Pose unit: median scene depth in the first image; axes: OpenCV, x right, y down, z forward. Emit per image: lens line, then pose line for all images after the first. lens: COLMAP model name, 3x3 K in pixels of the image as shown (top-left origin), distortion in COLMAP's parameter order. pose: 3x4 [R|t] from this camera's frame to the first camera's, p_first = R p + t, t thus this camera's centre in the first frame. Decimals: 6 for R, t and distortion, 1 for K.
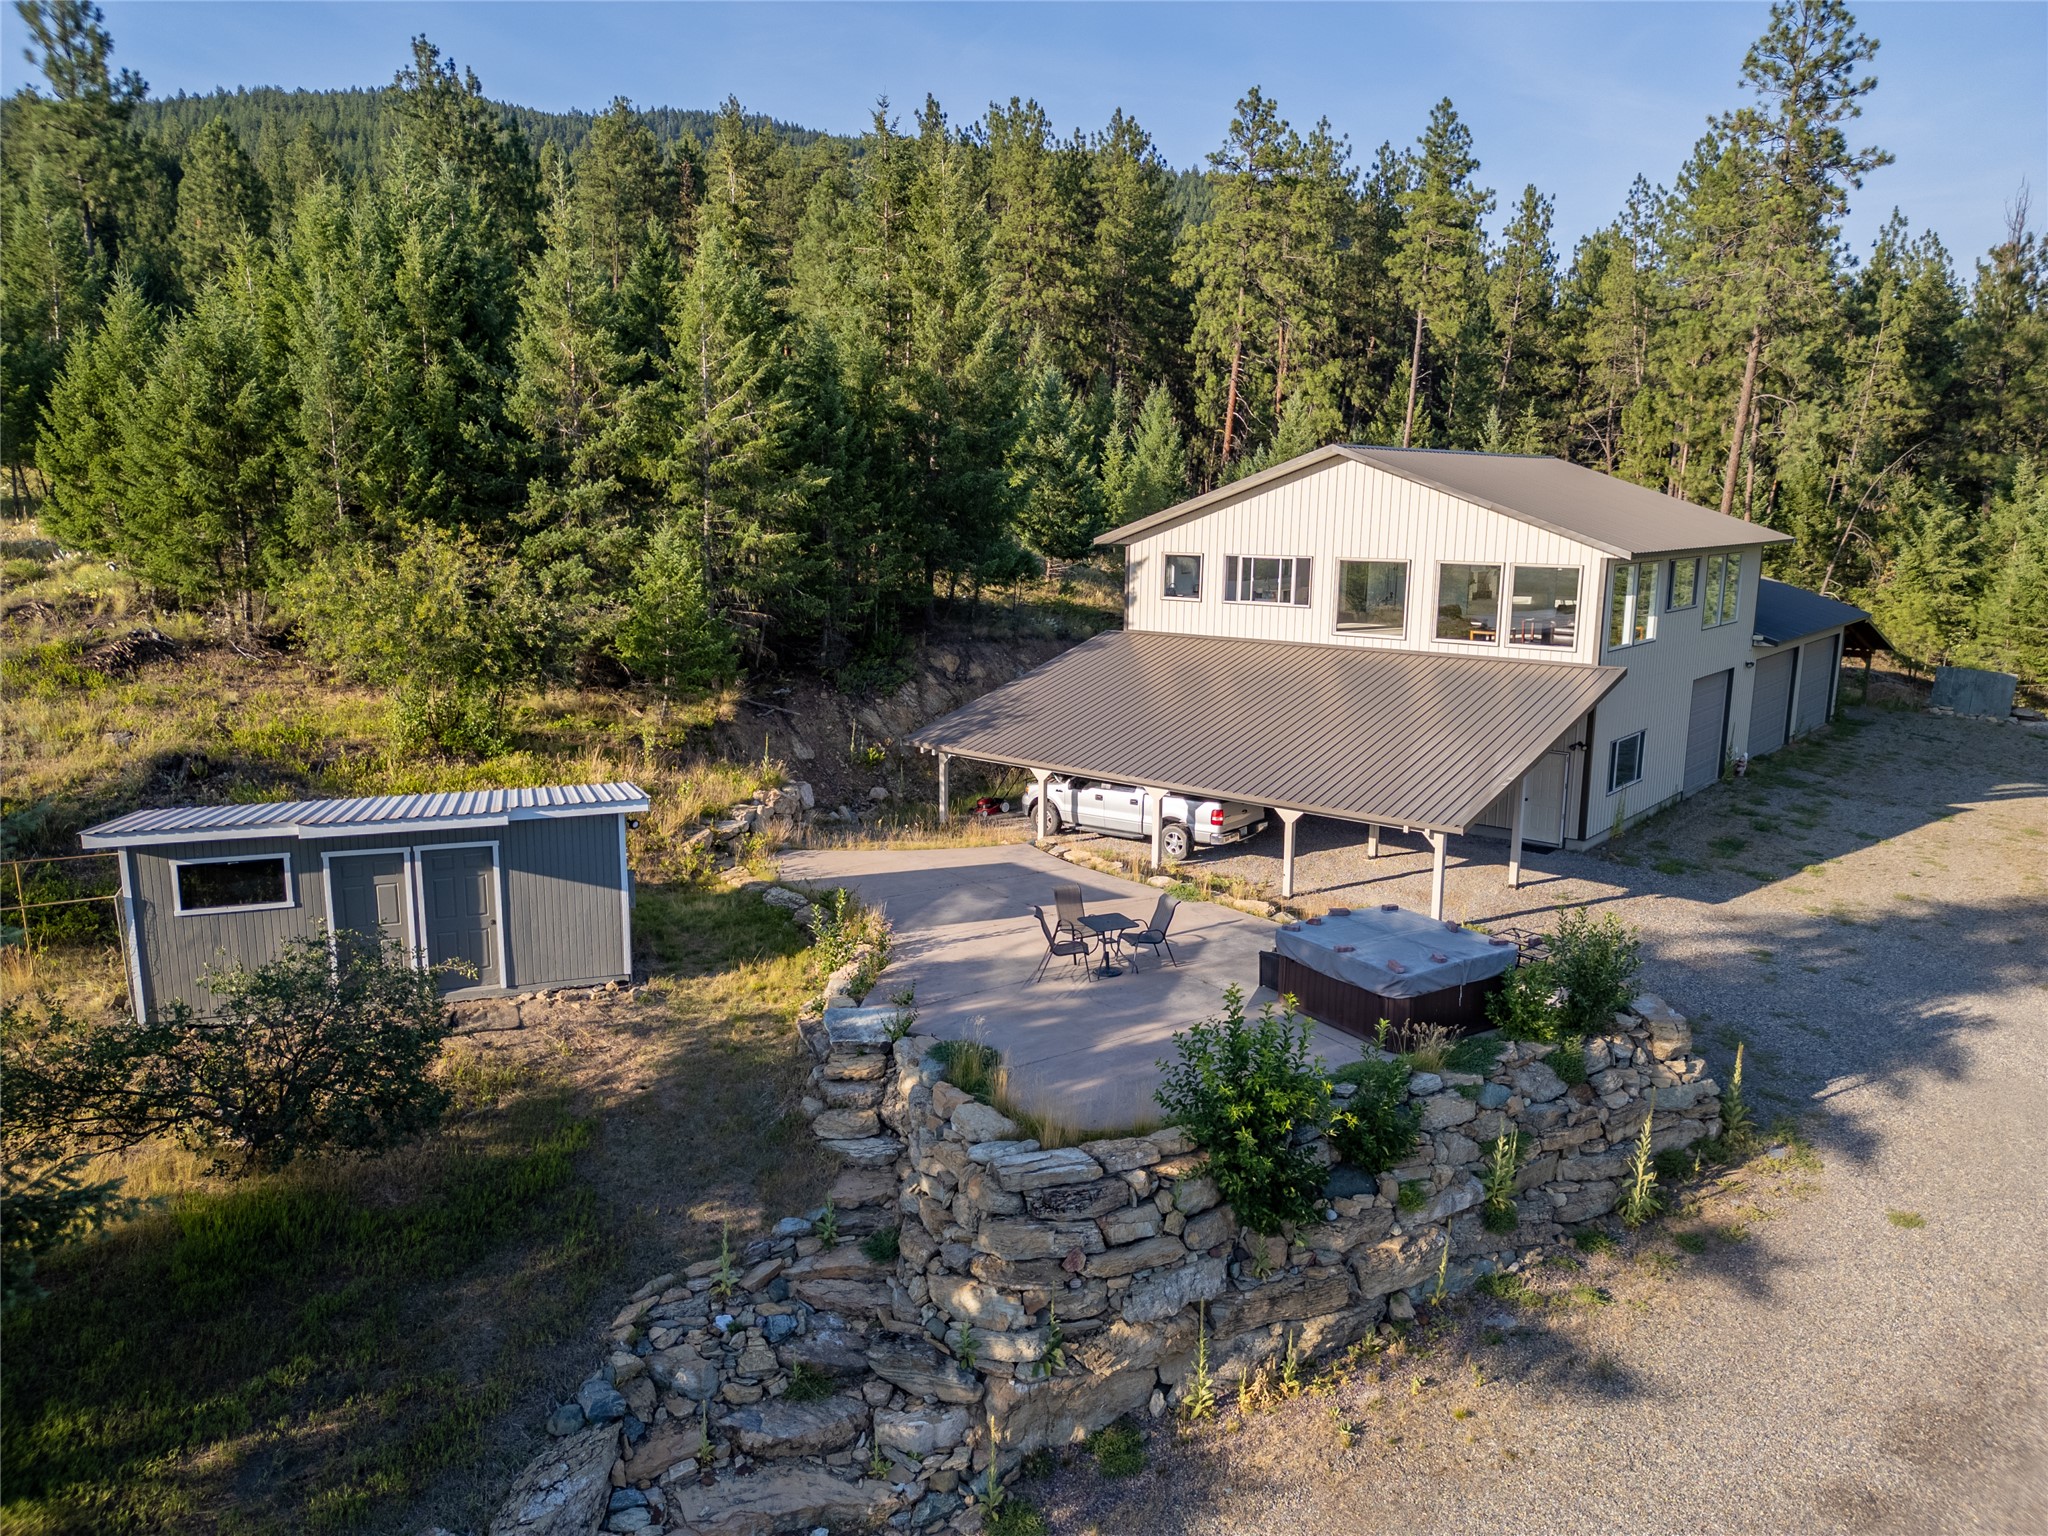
lens RADIAL K [[1445.8, 0, 1024.7], [0, 1445.8, 758.6], [0, 0, 1]] dist [0.080466, -0.073840]
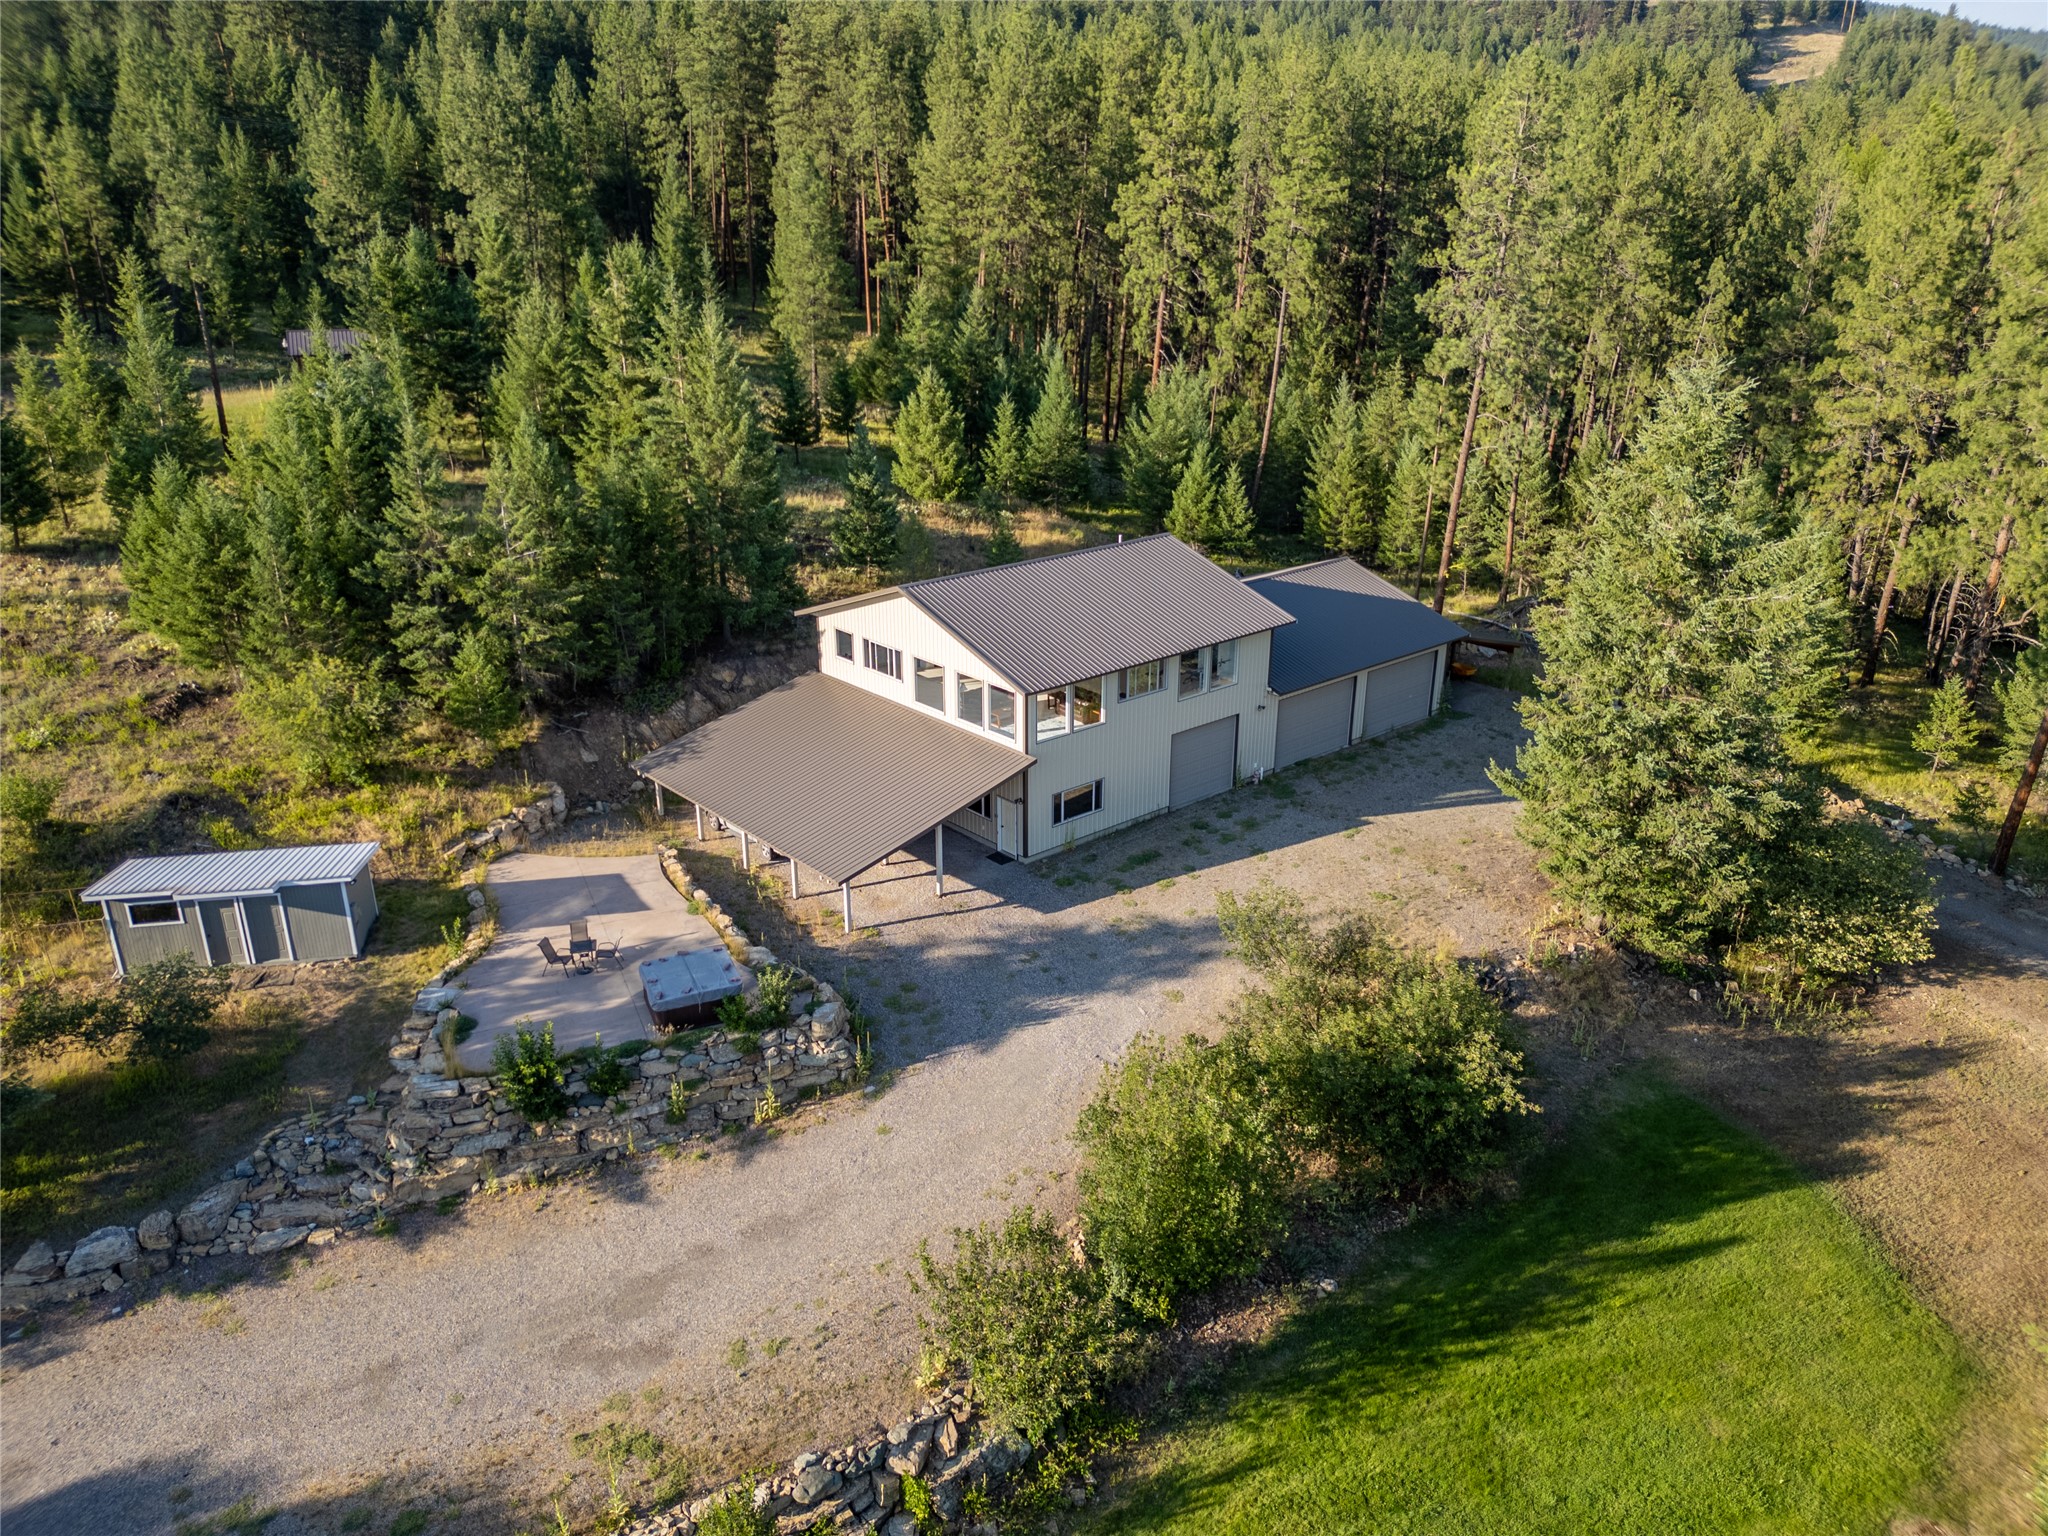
lens RADIAL K [[1445.8, 0, 1024.7], [0, 1445.8, 758.6], [0, 0, 1]] dist [0.080466, -0.073840]
pose [[0.987258, 0.048317, -0.151613, 0.584386], [-0.021182, 0.984212, 0.175723, -0.308781], [0.157710, -0.170272, 0.972695, -0.479267]]
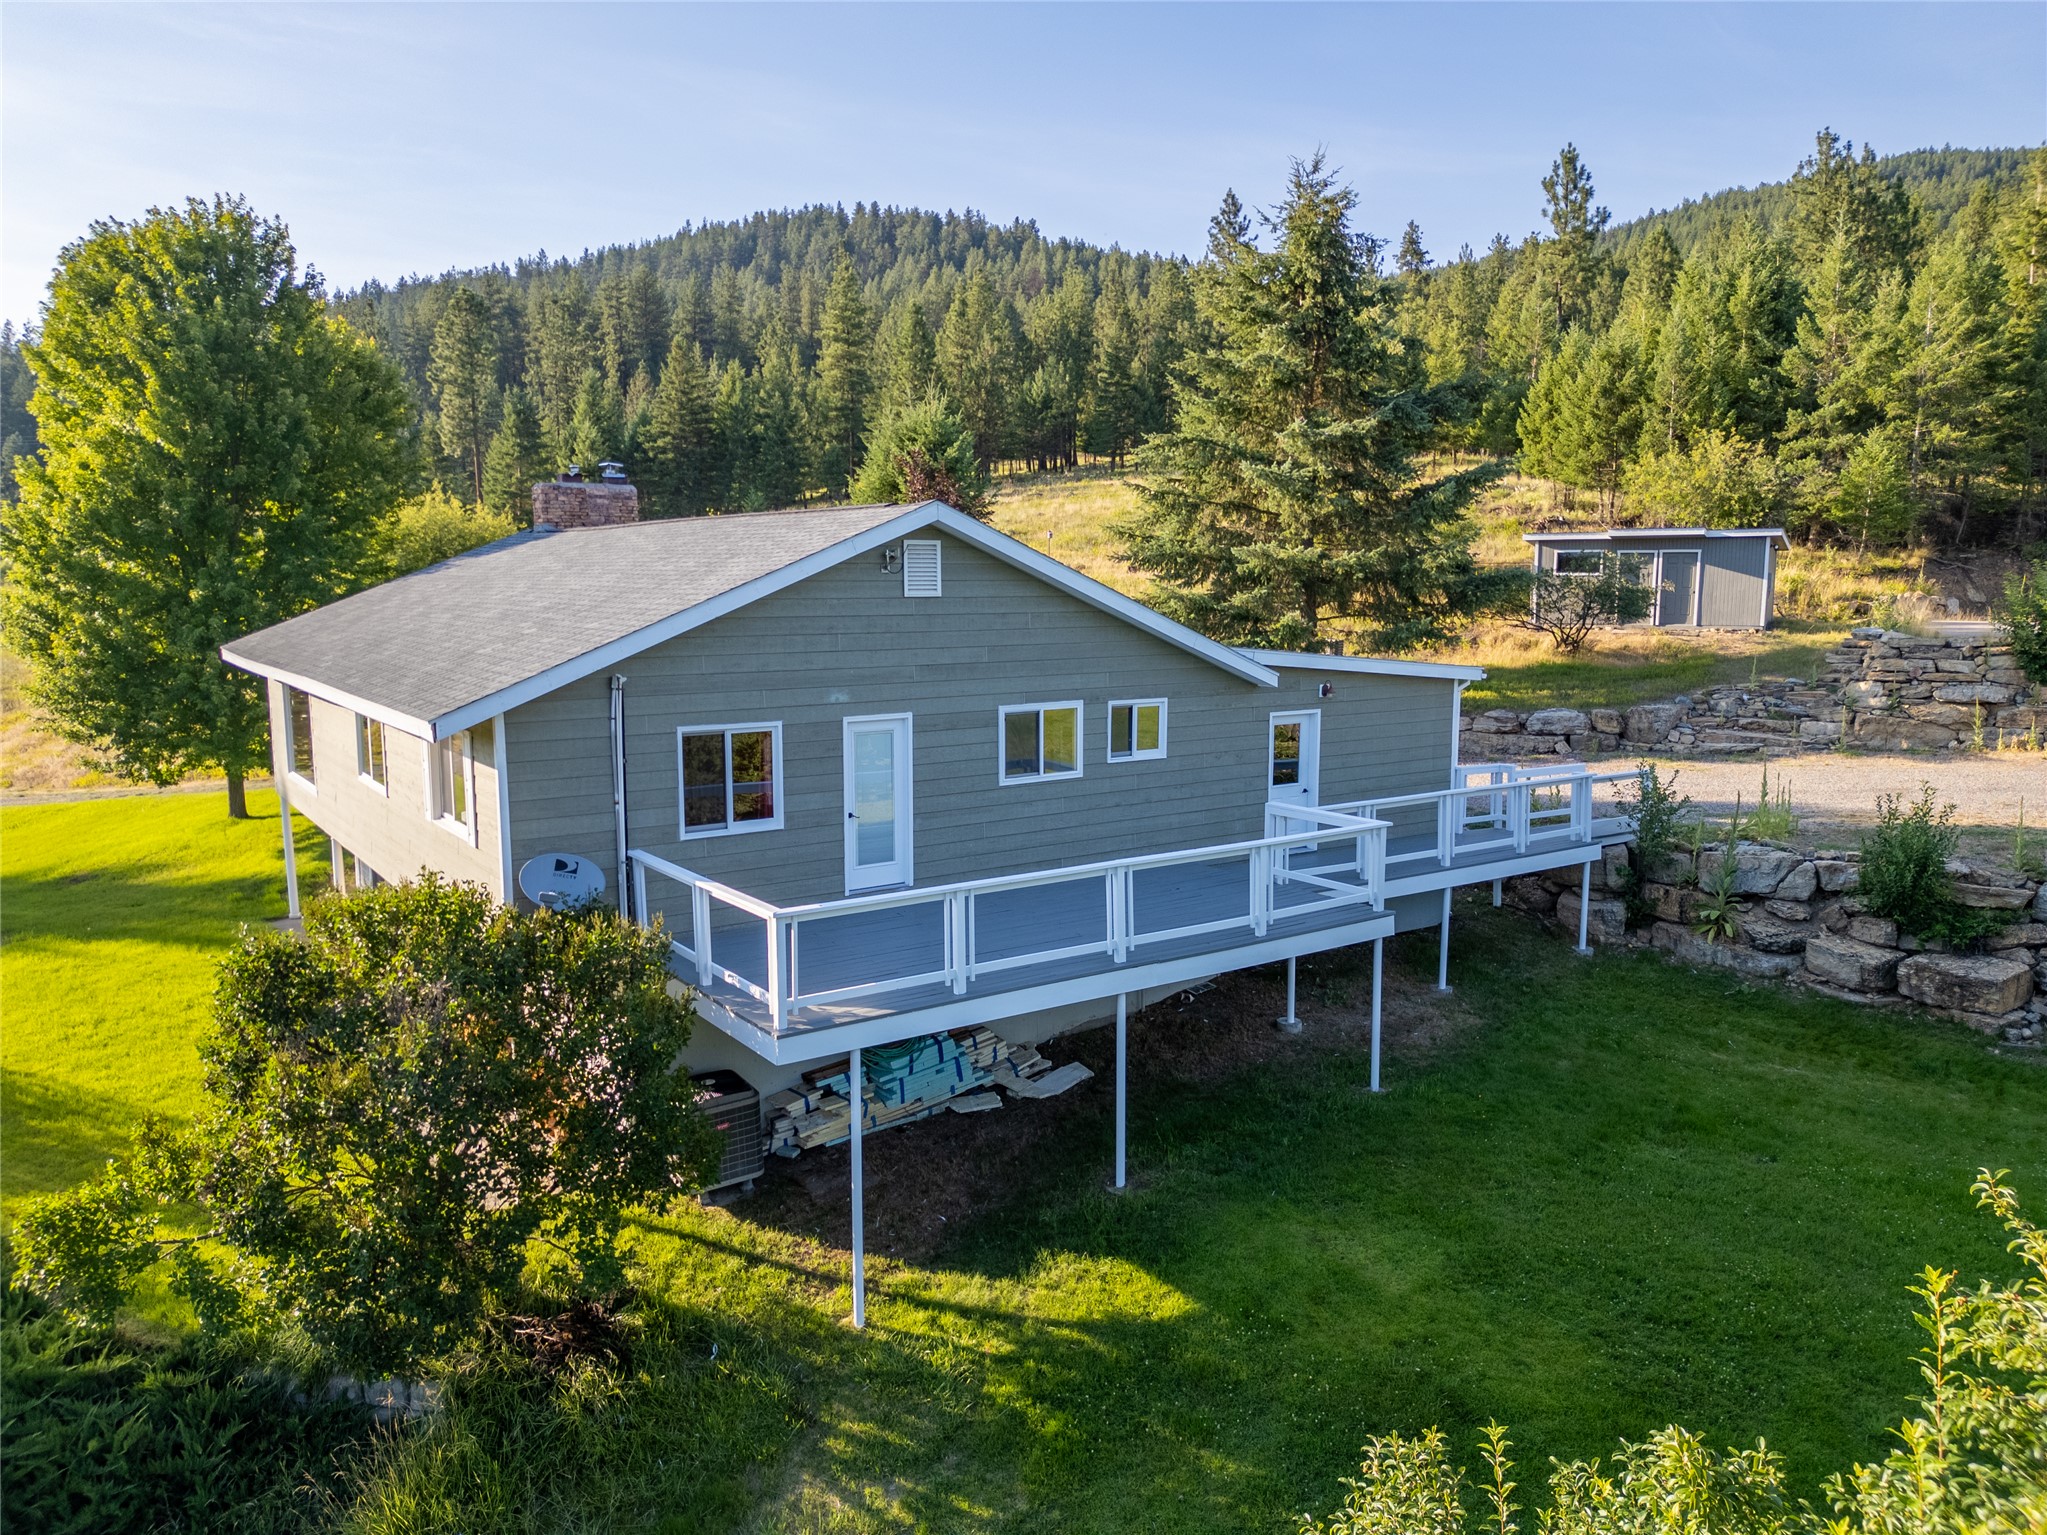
lens RADIAL K [[1445.1, 0, 1024.2], [0, 1445.1, 758.1], [0, 0, 1]] dist [0.080466, -0.073840]
pose [[0.634667, 0.093328, -0.767129, 0.389224], [-0.136393, 0.990625, 0.007677, 0.279712], [0.760654, 0.099758, 0.641447, -0.612655]]
